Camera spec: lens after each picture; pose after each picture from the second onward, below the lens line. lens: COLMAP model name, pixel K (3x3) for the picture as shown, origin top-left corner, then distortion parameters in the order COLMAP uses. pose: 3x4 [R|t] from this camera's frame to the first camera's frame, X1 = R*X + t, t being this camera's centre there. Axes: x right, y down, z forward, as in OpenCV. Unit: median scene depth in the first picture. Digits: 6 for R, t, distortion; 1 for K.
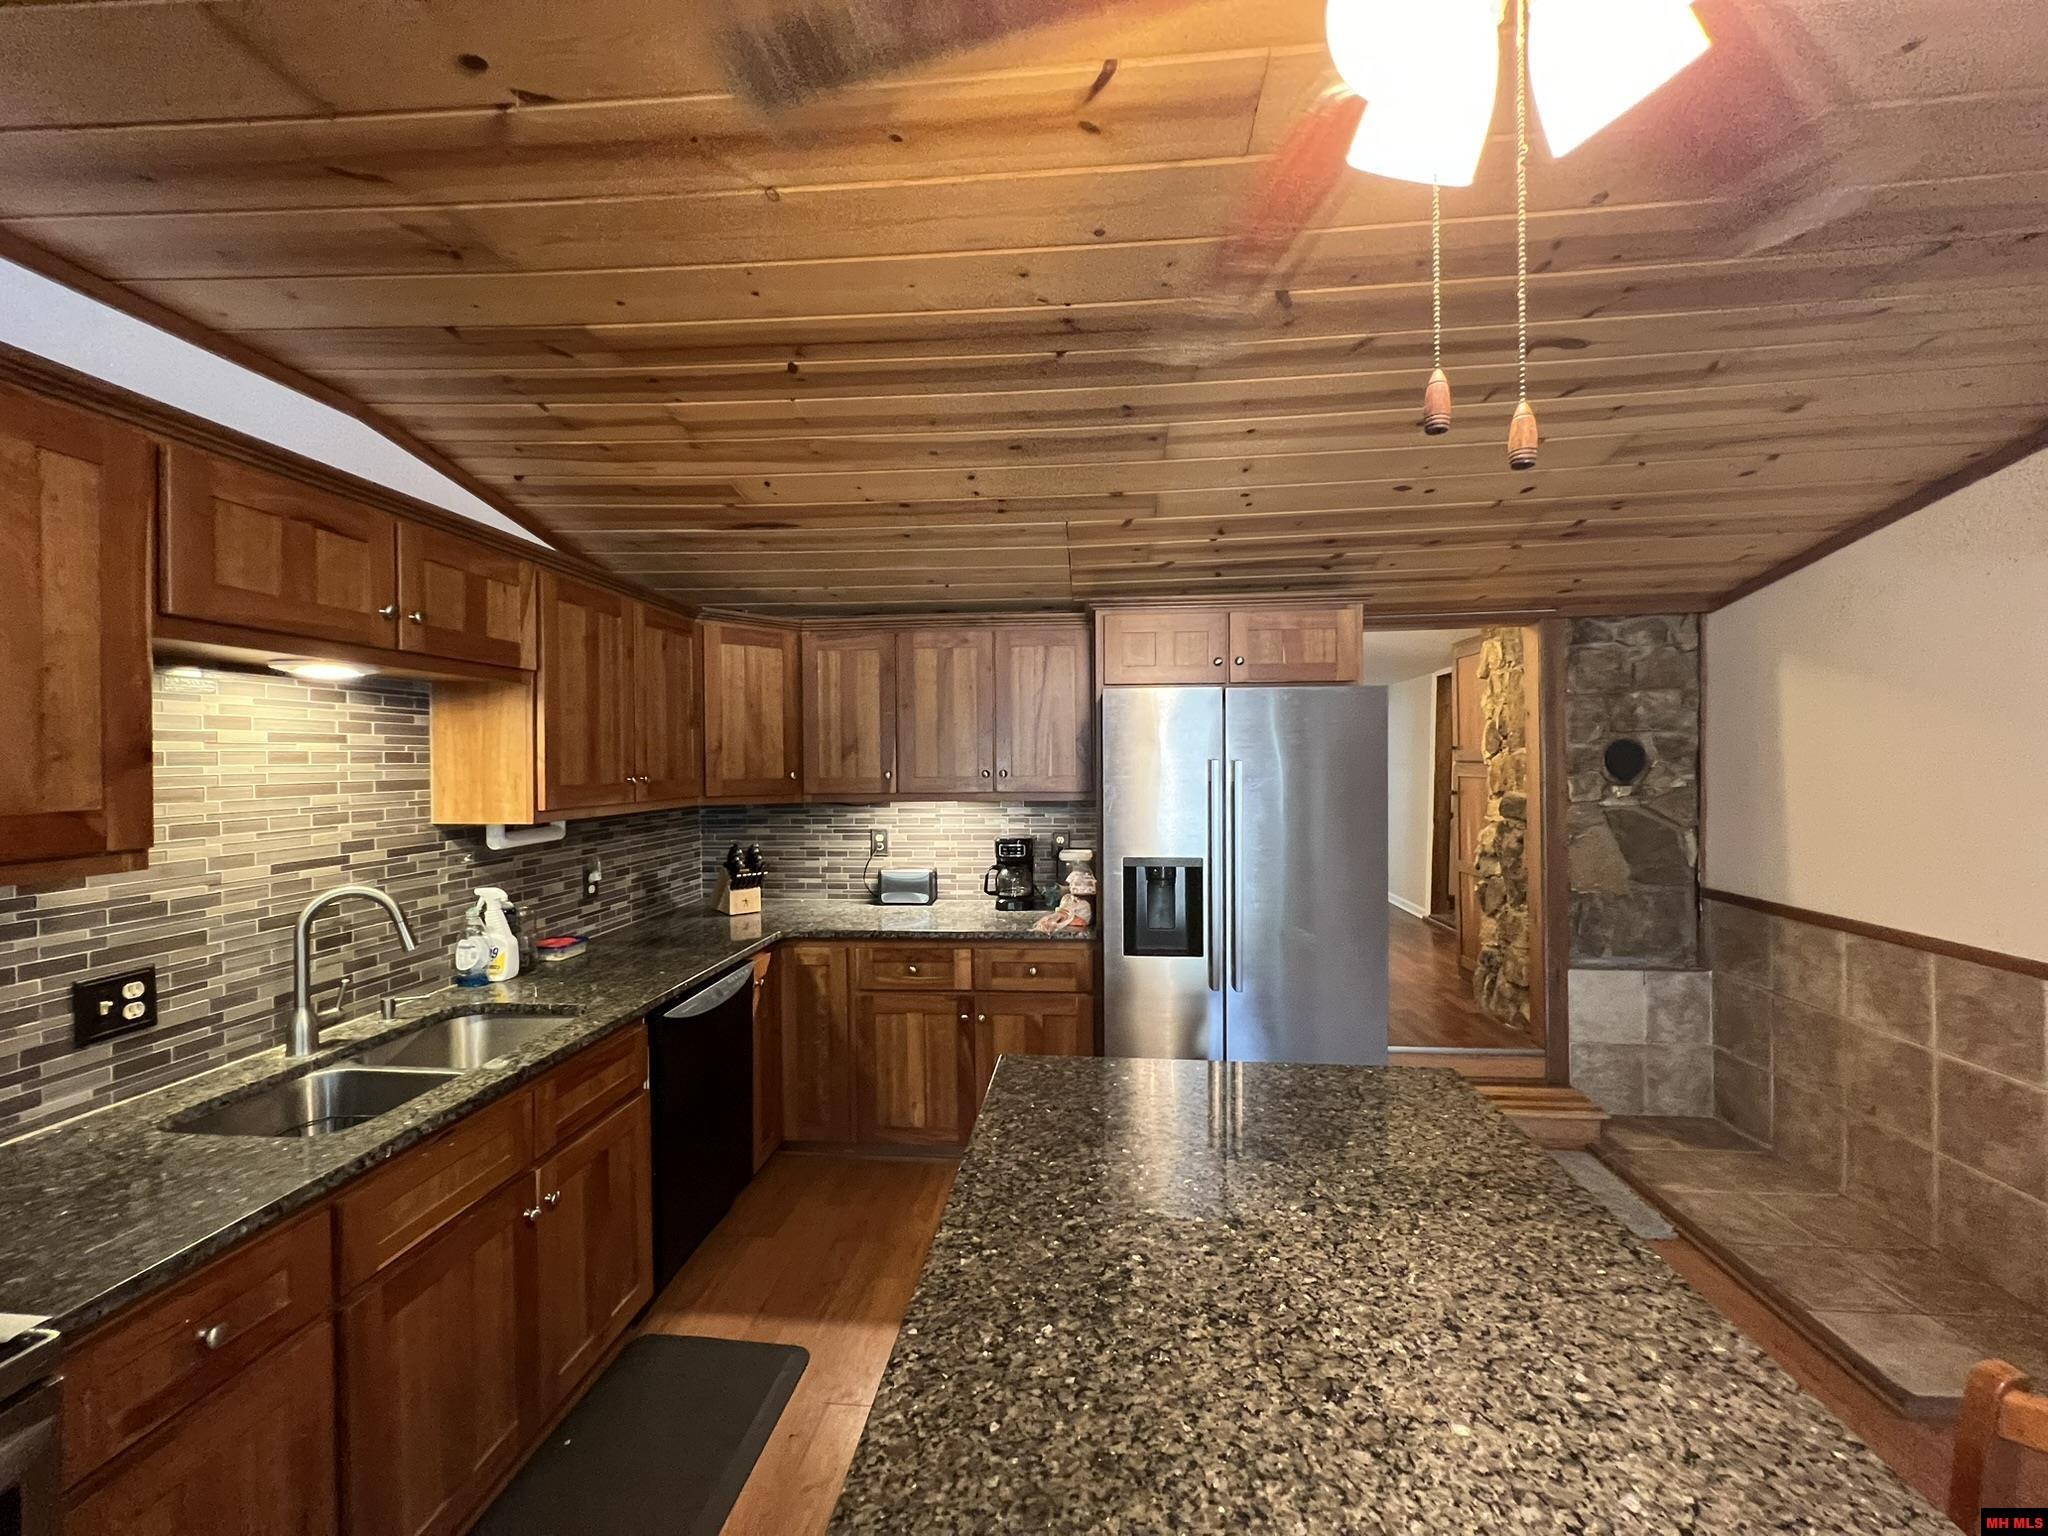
lens RADIAL K [[820.7, 0, 1021.6], [0, 820.7, 768.6], [0, 0, 1]] dist [-0.001736, 0.001134]
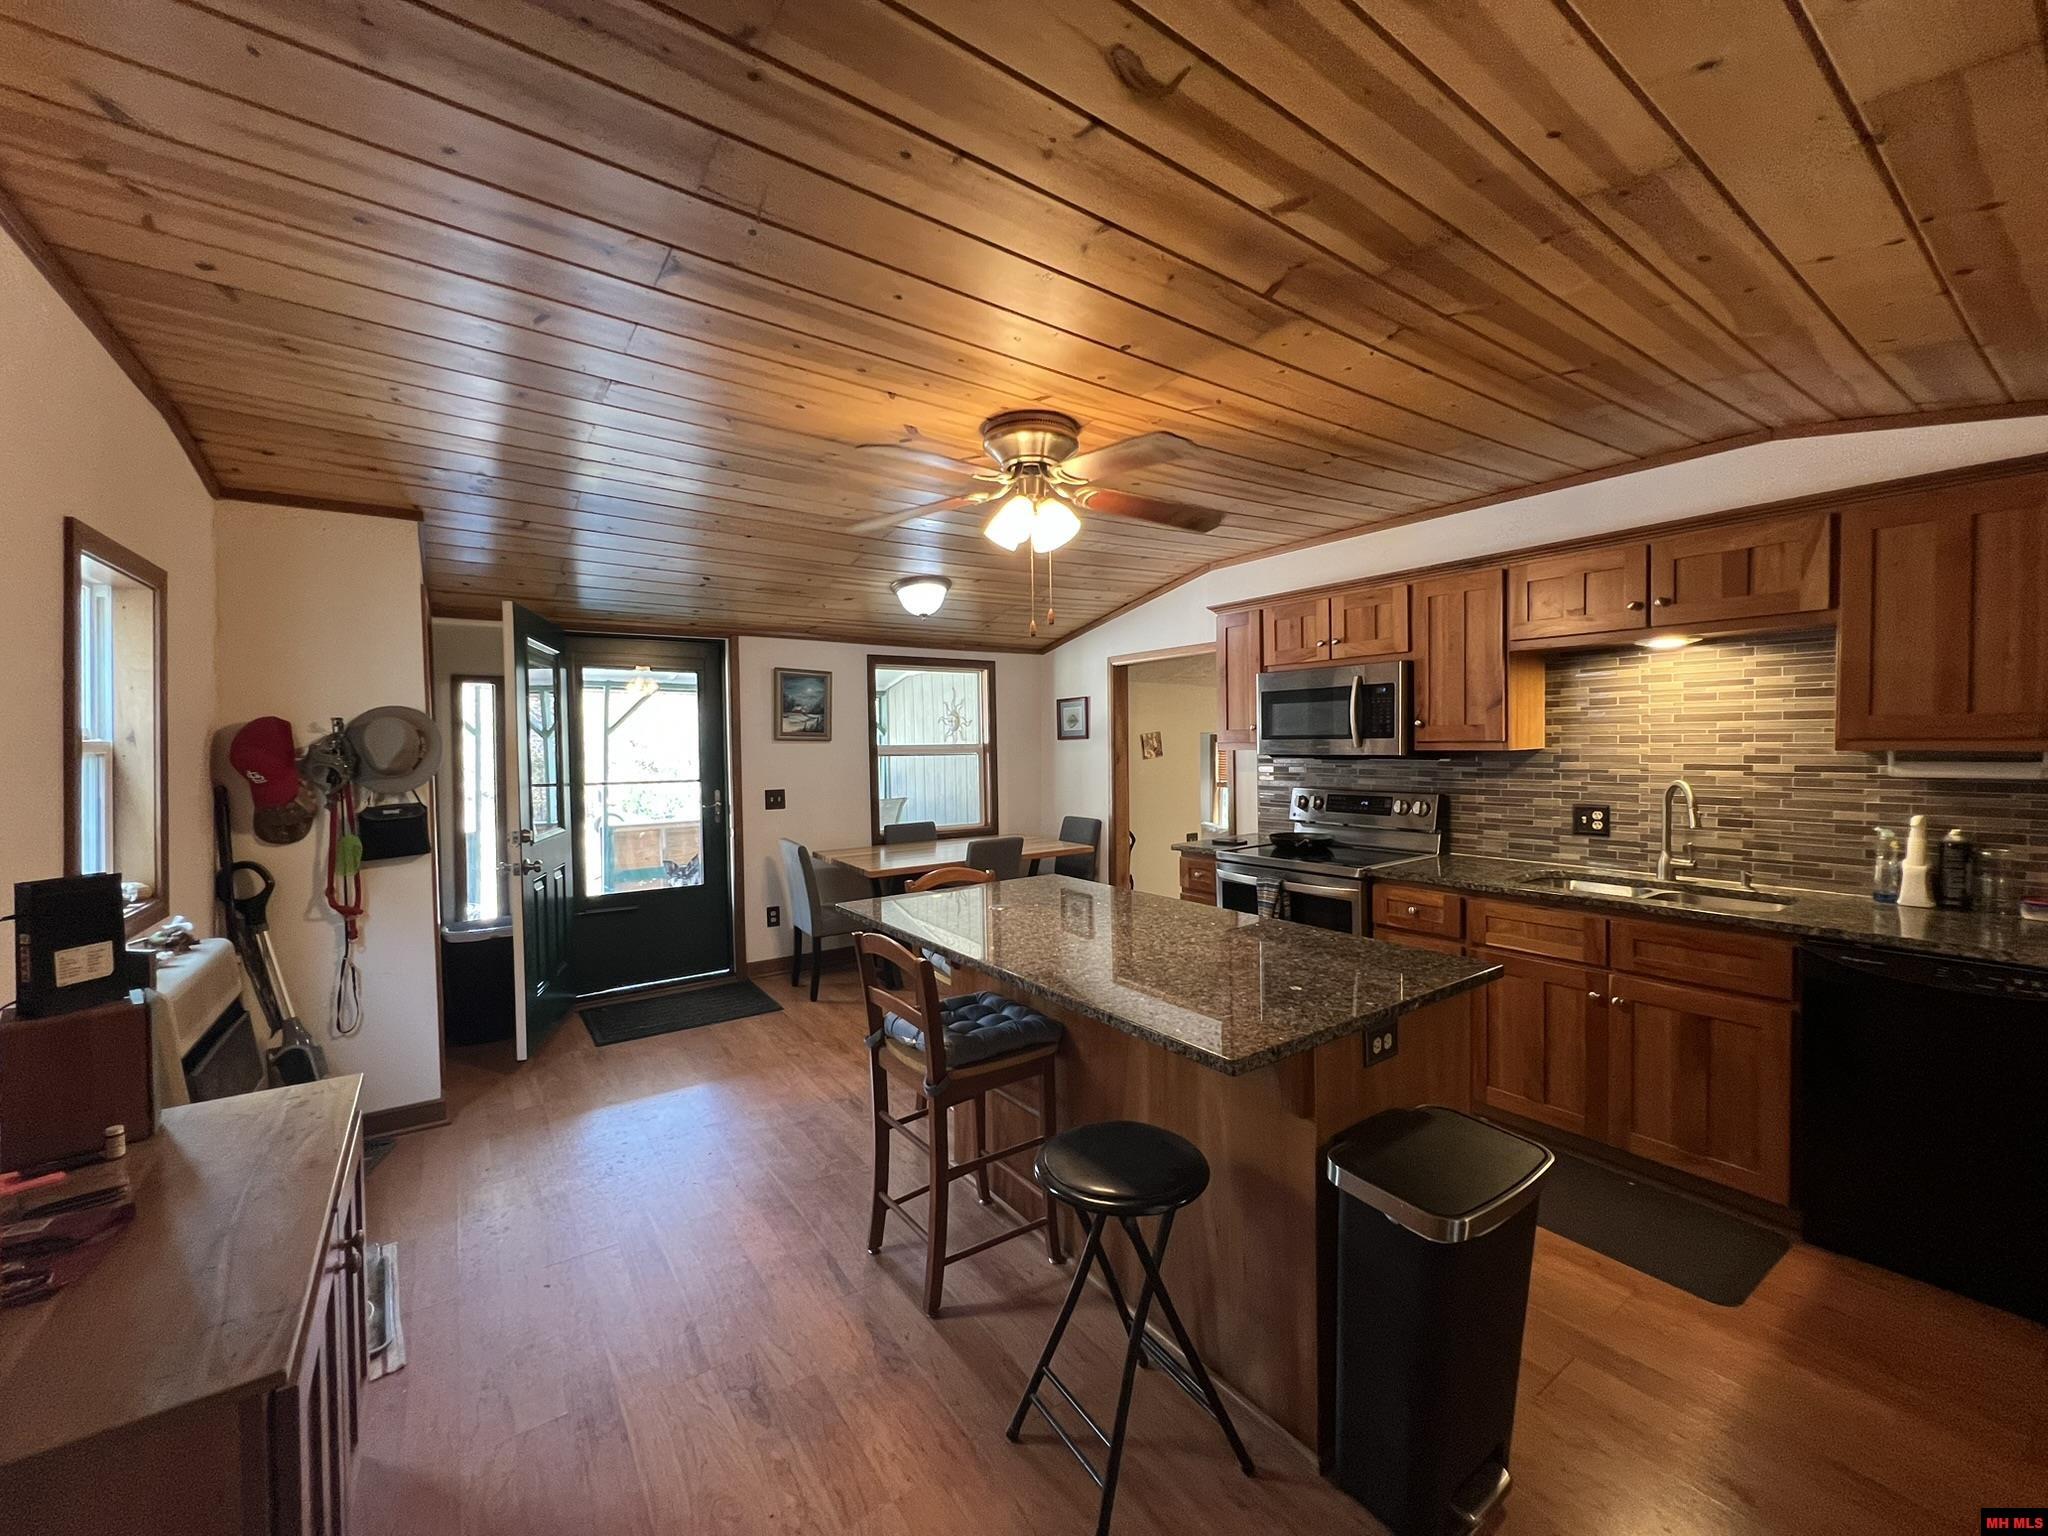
lens RADIAL K [[820.7, 0, 1024.5], [0, 820.7, 768.2], [0, 0, 1]] dist [-0.001736, 0.001134]
pose [[-0.760365, 0.042788, -0.648085, 0.856161], [0.013732, 0.998664, 0.049823, 0.020686], [0.649350, 0.028984, -0.759937, 1.054164]]
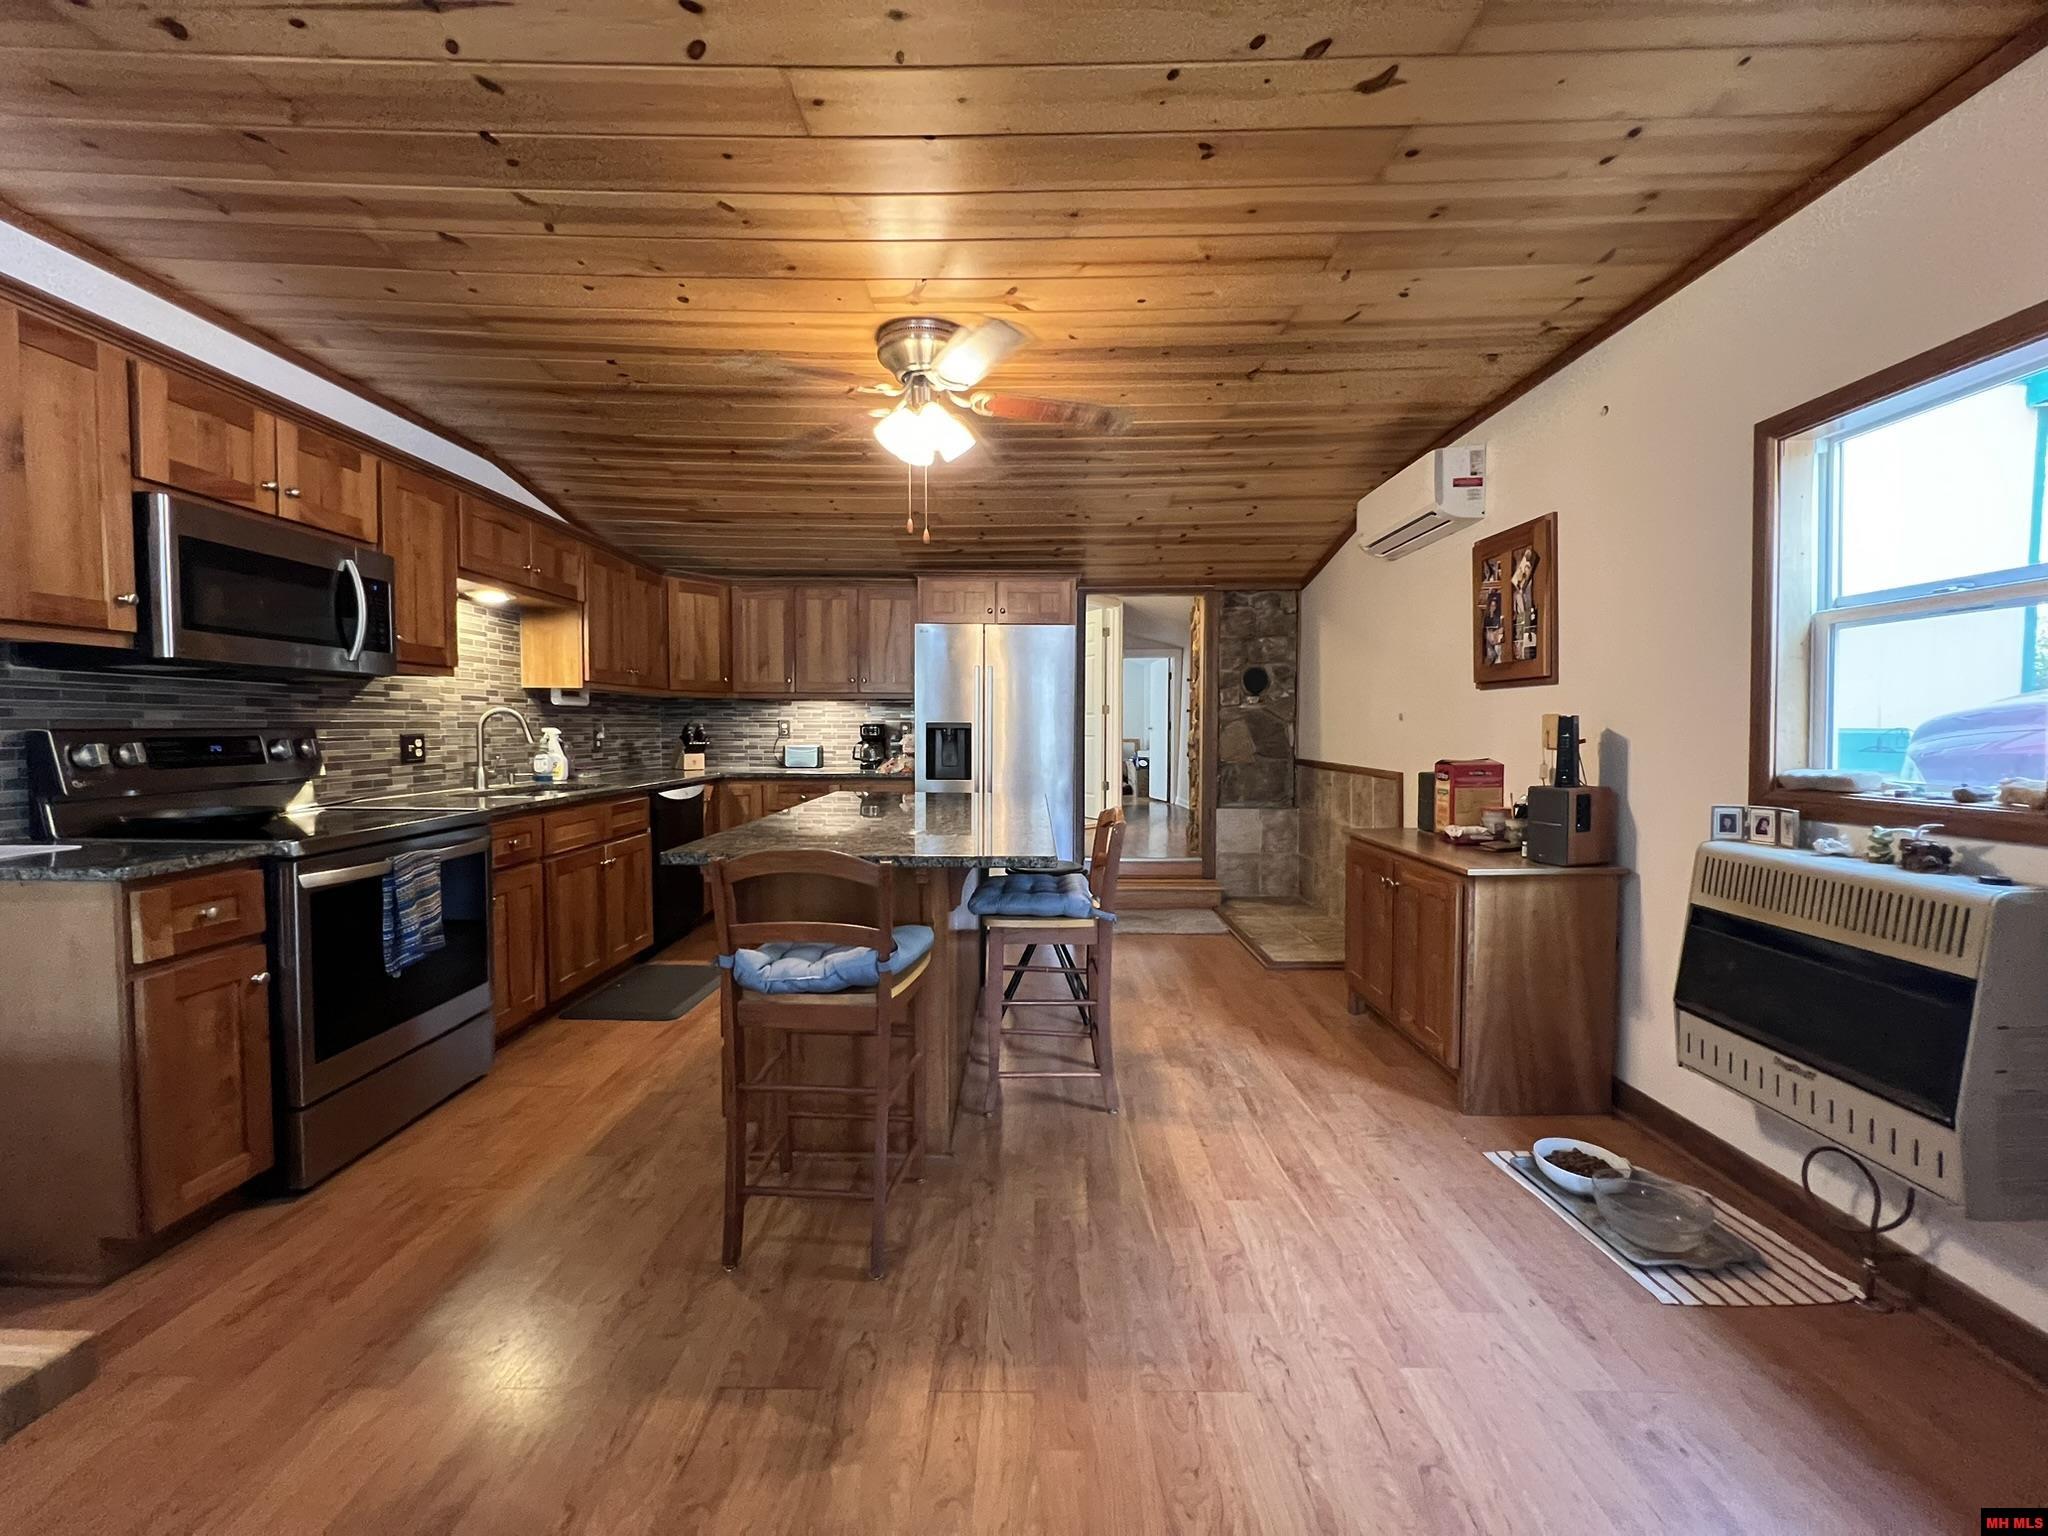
lens RADIAL K [[819.3, 0, 1020.7], [0, 819.3, 765.6], [0, 0, 1]] dist [-0.000310, -0.000247]
pose [[0.995657, 0.007692, 0.092781, 0.184821], [-0.010992, 0.999323, 0.035116, 0.154020], [-0.092448, -0.035984, 0.995067, -0.828198]]
